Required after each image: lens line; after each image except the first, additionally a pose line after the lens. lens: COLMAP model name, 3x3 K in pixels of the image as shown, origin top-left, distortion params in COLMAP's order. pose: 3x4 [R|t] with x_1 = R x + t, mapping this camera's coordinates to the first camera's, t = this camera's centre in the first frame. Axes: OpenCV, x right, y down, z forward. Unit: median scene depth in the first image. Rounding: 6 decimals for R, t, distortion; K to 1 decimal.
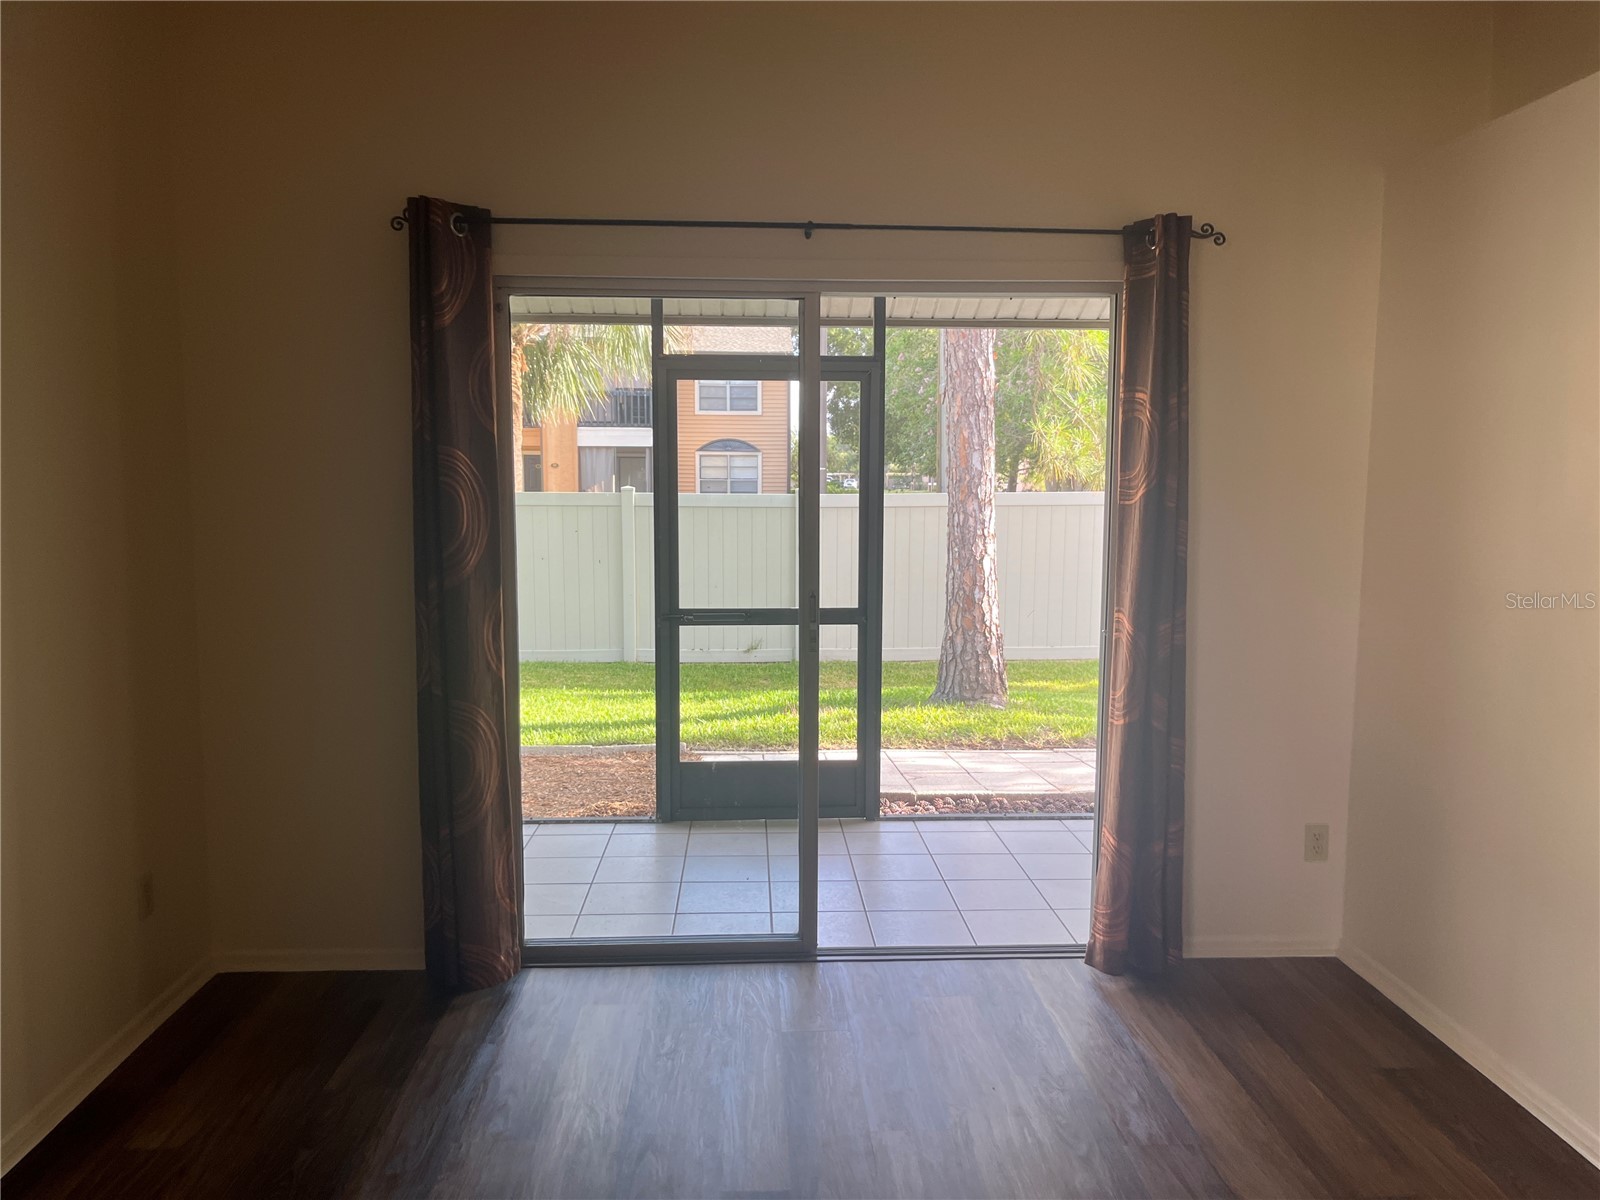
lens RADIAL K [[1212.9, 0, 814.1], [0, 1212.9, 612.8], [0, 0, 1]] dist [0.058444, -0.081614]
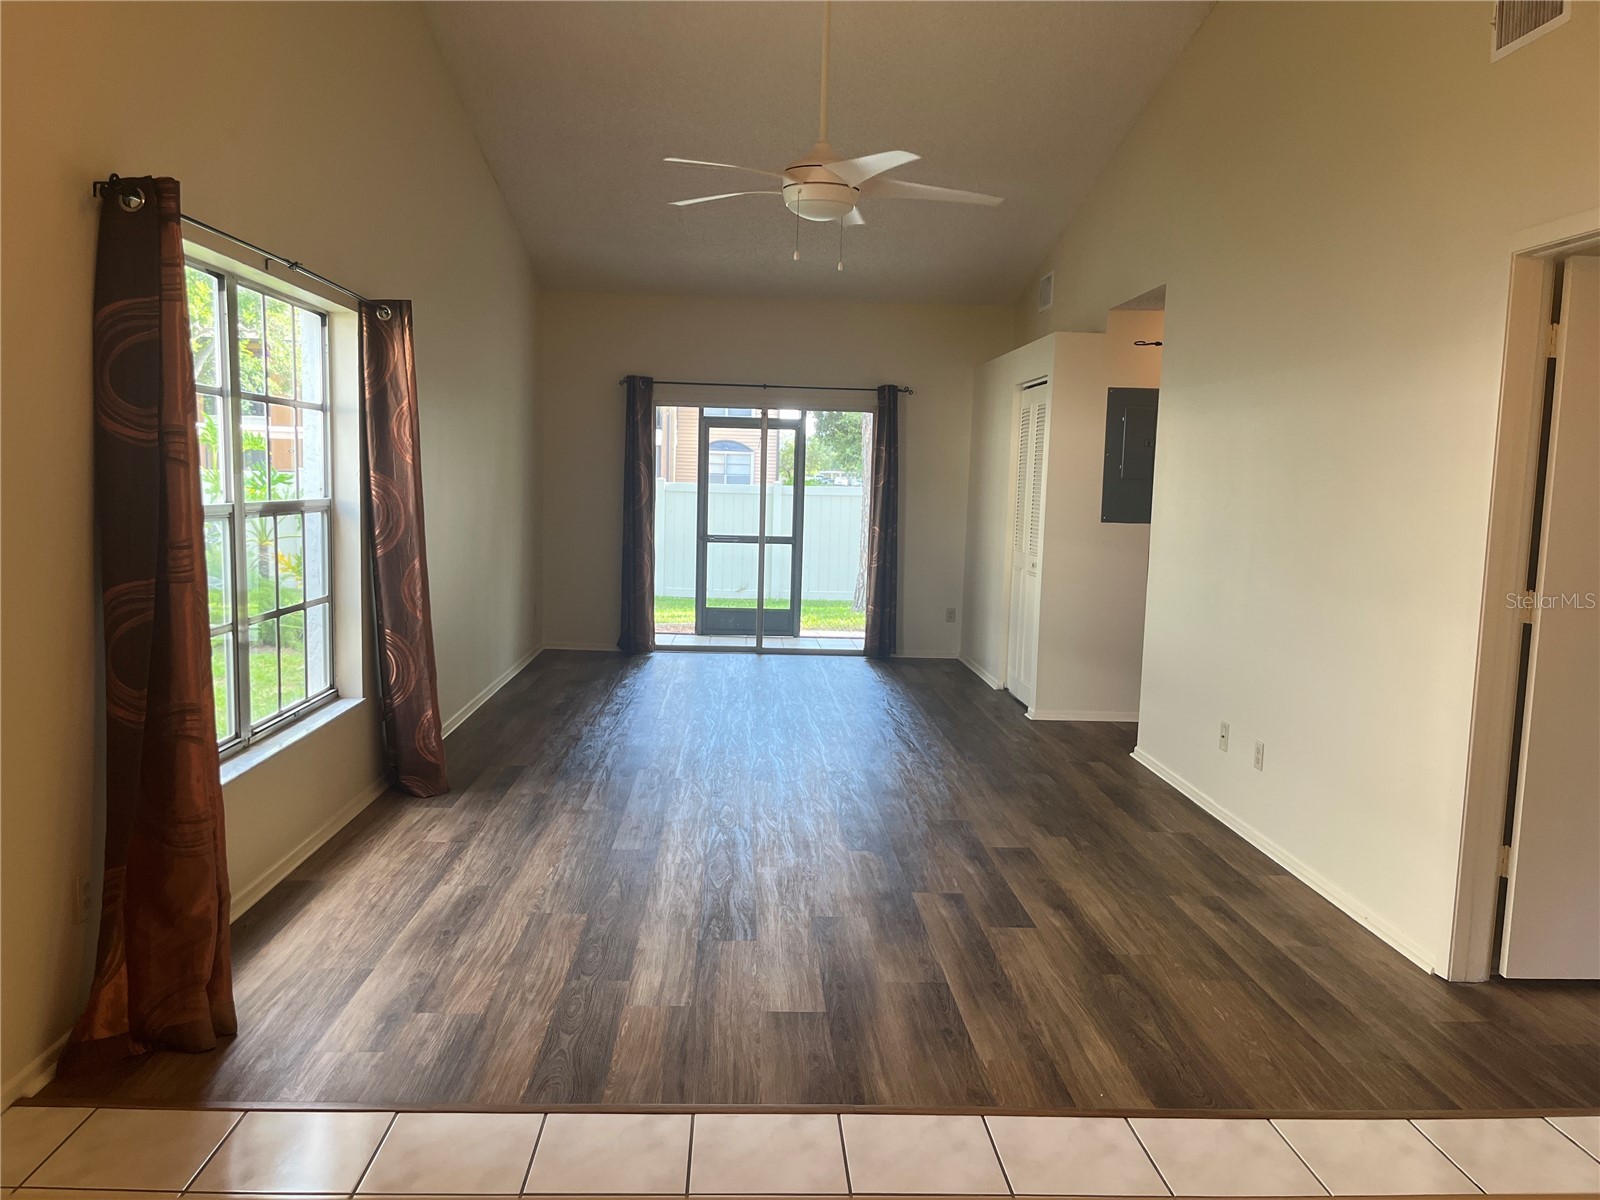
lens RADIAL K [[1212.9, 0, 785.7], [0, 1212.9, 602.1], [0, 0, 1]] dist [0.058444, -0.081614]
pose [[0.999580, 0.024005, -0.016237, 0.097506], [-0.024107, 0.999691, -0.006090, 0.192453], [0.016086, 0.006479, 0.999850, -1.729746]]
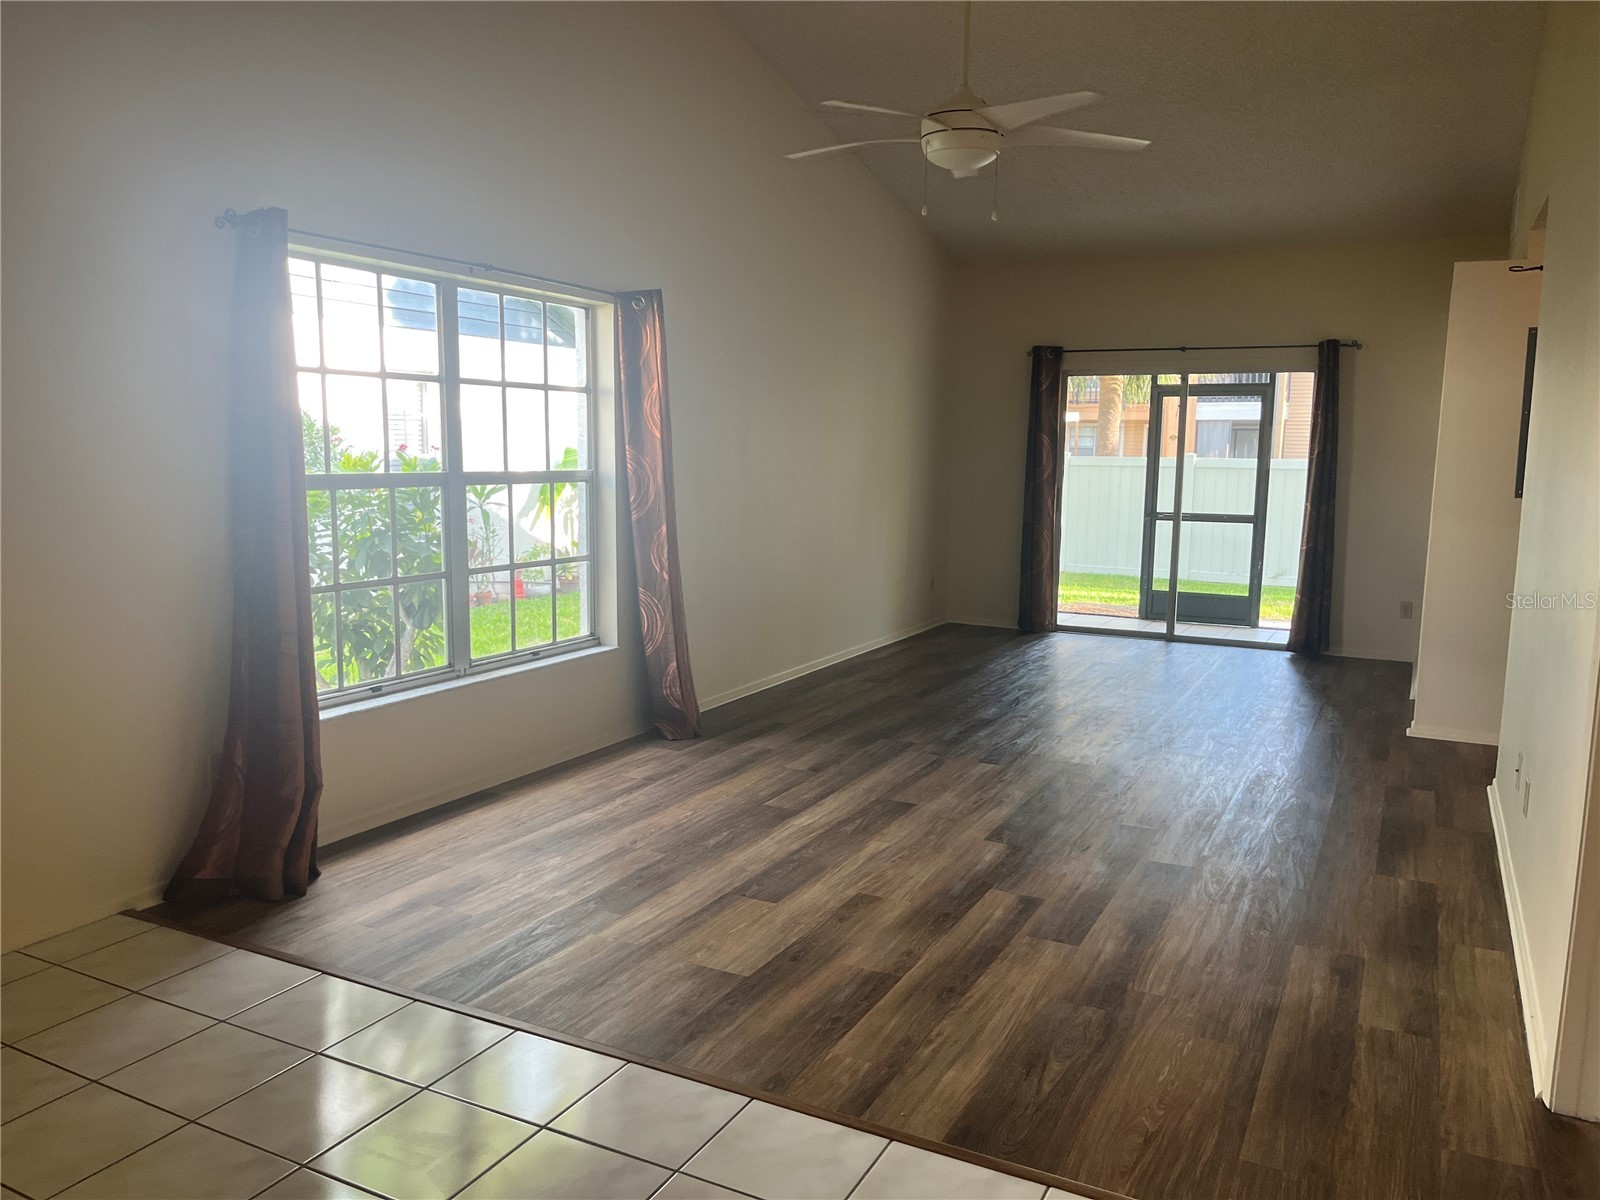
lens RADIAL K [[1212.9, 0, 786.1], [0, 1212.9, 604.0], [0, 0, 1]] dist [0.058444, -0.081614]
pose [[0.861335, 0.072978, -0.502769, 0.585799], [-0.064693, 0.997328, 0.033934, 0.182781], [0.503902, 0.003297, 0.863754, -1.585375]]
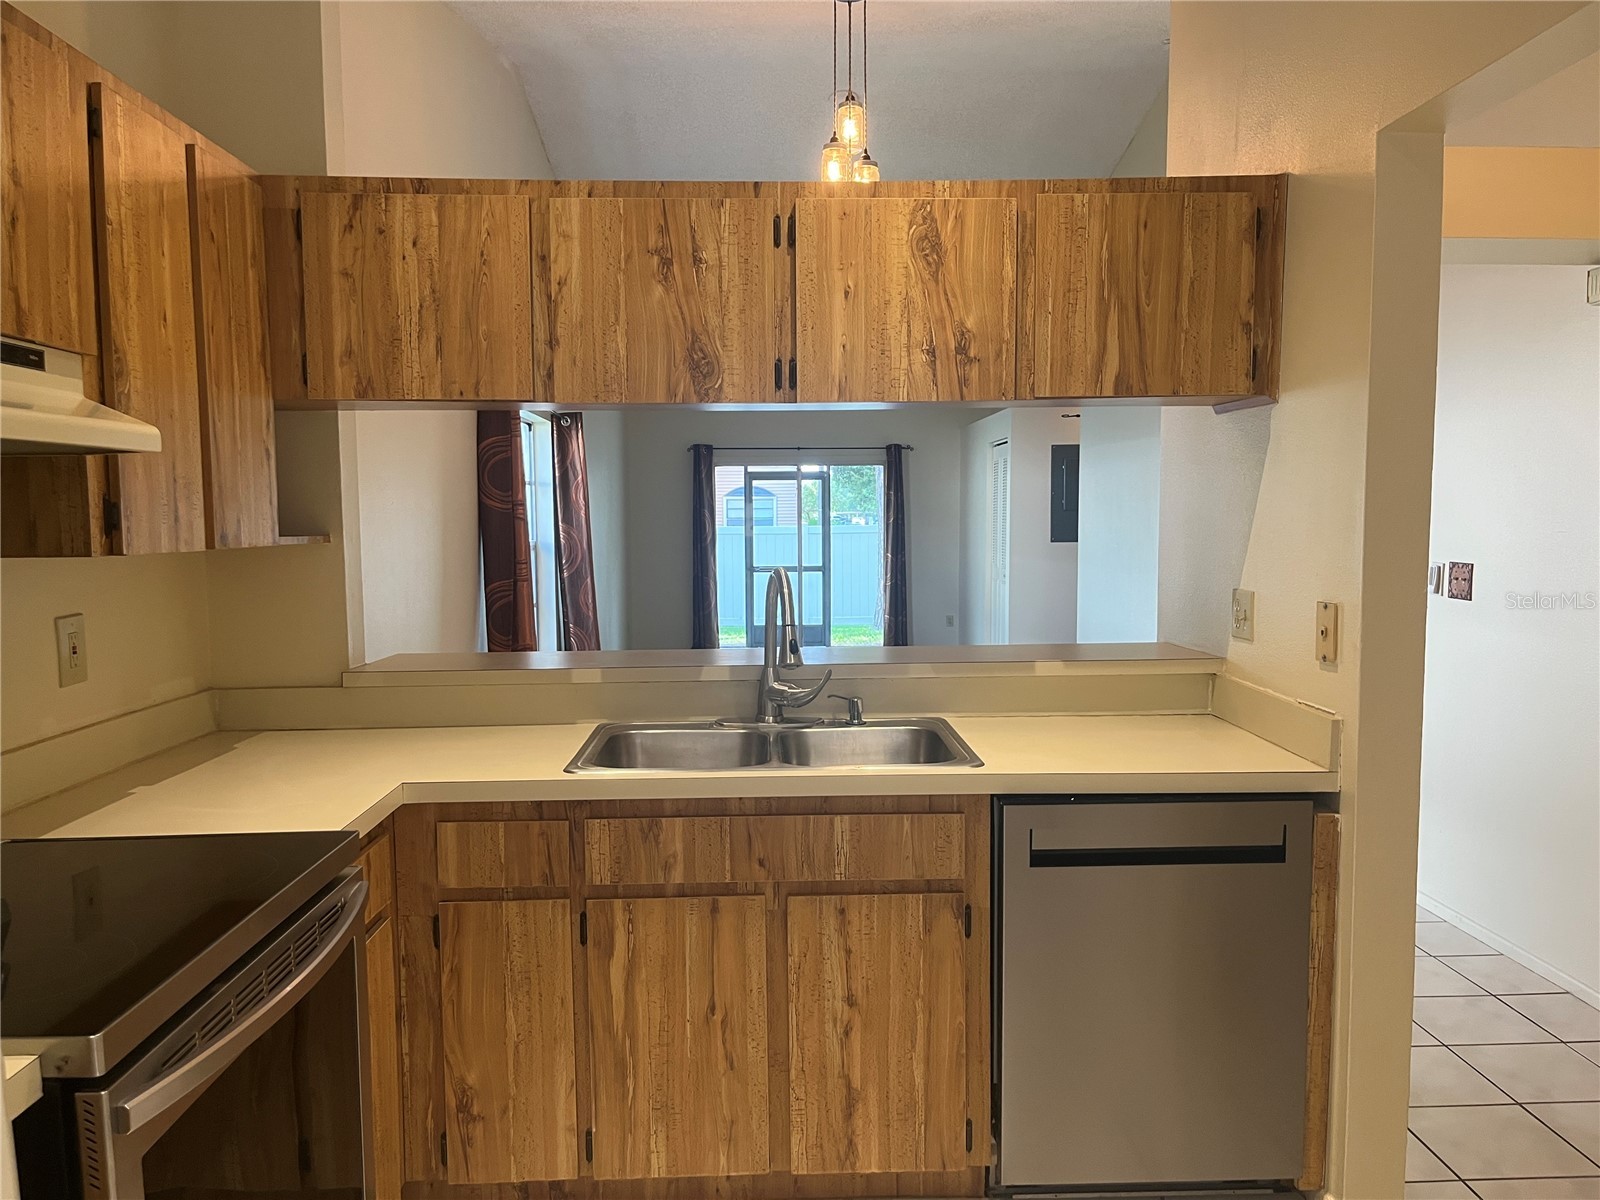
lens RADIAL K [[1212.9, 0, 796.2], [0, 1212.9, 608.6], [0, 0, 1]] dist [0.058444, -0.081614]
pose [[0.999630, -0.011028, -0.024849, 0.069584], [0.010143, 0.999319, -0.035476, 0.282192], [0.025223, 0.035211, 0.999062, -2.507761]]
